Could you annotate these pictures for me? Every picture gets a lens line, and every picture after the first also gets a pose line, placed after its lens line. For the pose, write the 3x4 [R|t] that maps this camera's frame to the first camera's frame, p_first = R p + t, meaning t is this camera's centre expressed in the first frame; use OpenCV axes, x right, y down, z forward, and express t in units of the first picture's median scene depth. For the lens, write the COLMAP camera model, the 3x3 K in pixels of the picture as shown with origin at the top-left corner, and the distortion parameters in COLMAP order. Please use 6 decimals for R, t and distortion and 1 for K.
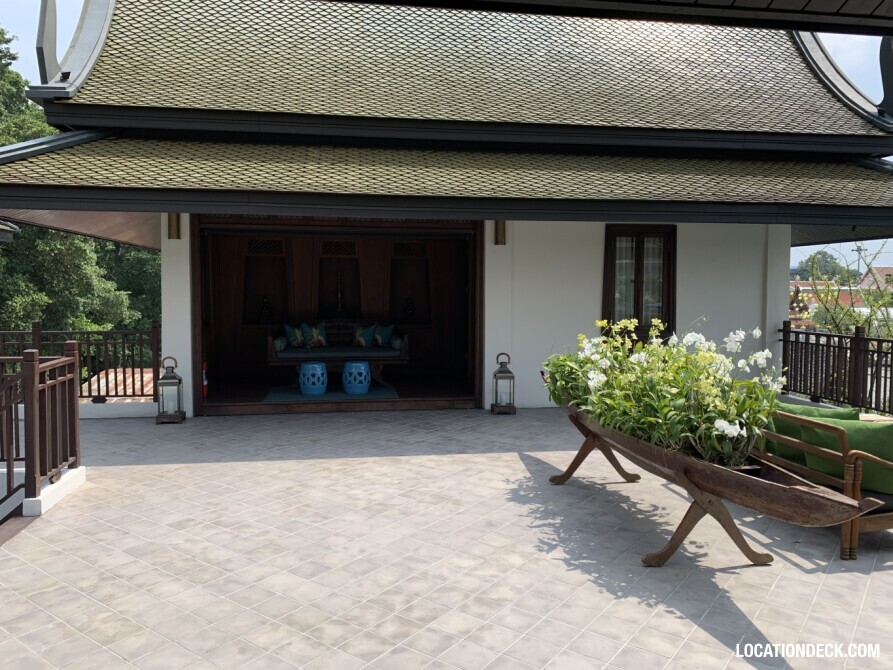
lens RADIAL K [[680.2, 0, 441.6], [0, 680.2, 331.9], [0, 0, 1]] dist [0.000990, 0.000230]
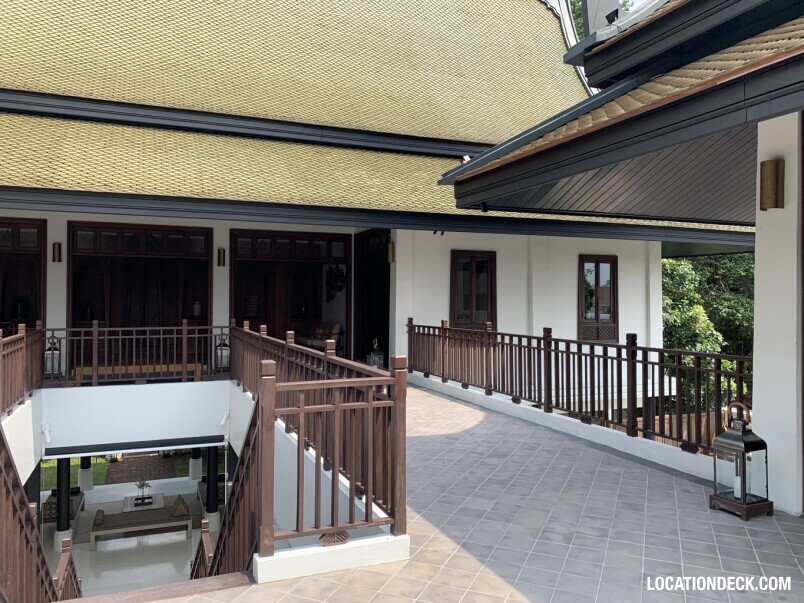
lens RADIAL K [[612.4, 0, 397.6], [0, 612.4, 298.7], [0, 0, 1]] dist [0.000990, 0.000230]
pose [[0.237347, -0.004796, -0.971413, 0.101816], [-0.073293, 0.997049, -0.022830, -0.037262], [0.968656, 0.076616, 0.236295, 1.044600]]
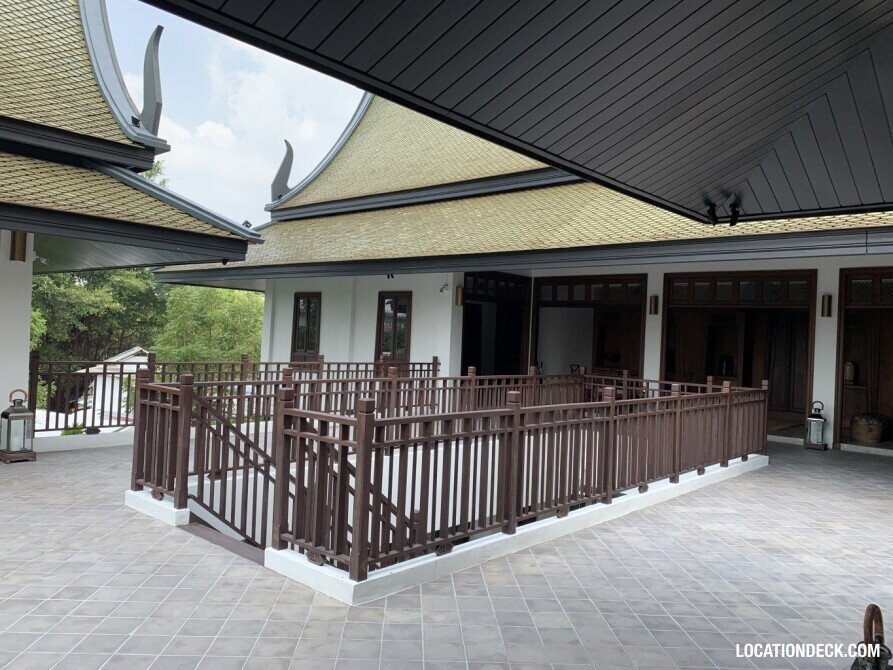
lens RADIAL K [[680.2, 0, 441.6], [0, 680.2, 331.9], [0, 0, 1]] dist [0.000990, 0.000230]
pose [[-0.766563, -0.043775, -0.640676, -0.181158], [-0.092878, 0.994742, 0.043161, -0.117981], [0.635417, 0.092590, -0.766598, 1.979426]]
